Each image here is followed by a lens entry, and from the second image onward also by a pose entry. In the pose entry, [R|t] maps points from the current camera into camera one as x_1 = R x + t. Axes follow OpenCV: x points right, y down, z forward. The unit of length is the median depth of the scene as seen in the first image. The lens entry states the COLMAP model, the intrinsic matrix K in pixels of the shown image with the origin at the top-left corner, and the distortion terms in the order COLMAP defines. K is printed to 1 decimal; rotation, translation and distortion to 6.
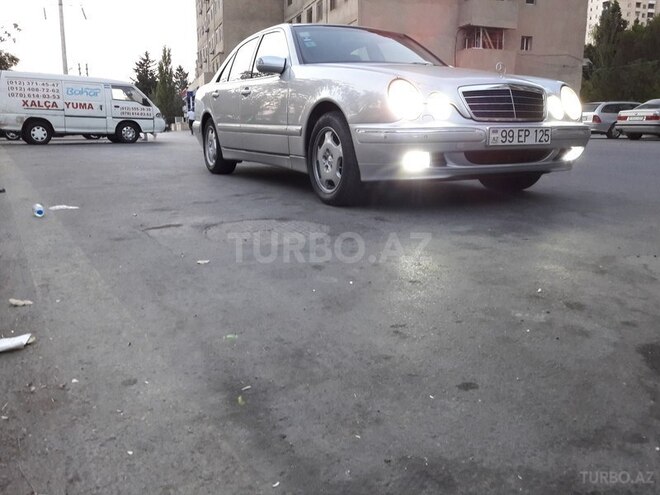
lens RADIAL K [[554.7, 0, 311.2], [0, 554.7, 254.5], [0, 0, 1]] dist [0.010056, -0.043599]
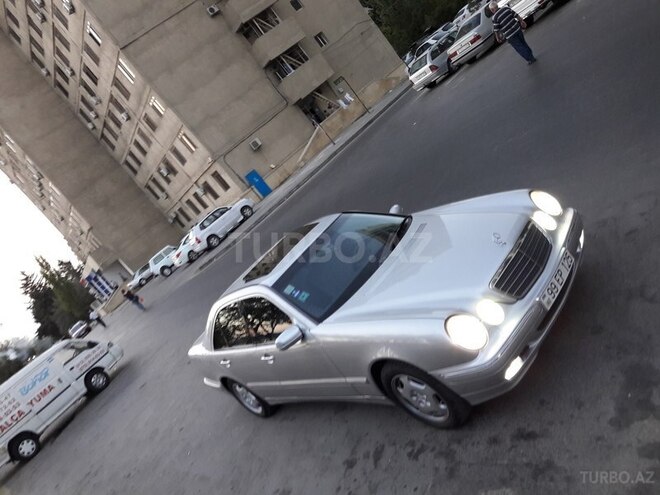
lens RADIAL K [[554.7, 0, 315.5], [0, 554.7, 249.4], [0, 0, 1]] dist [0.010056, -0.043599]
pose [[0.752307, -0.647276, 0.122753, -0.016251], [0.654971, 0.754916, -0.033402, -0.116764], [-0.071048, 0.105528, 0.991875, -0.008188]]
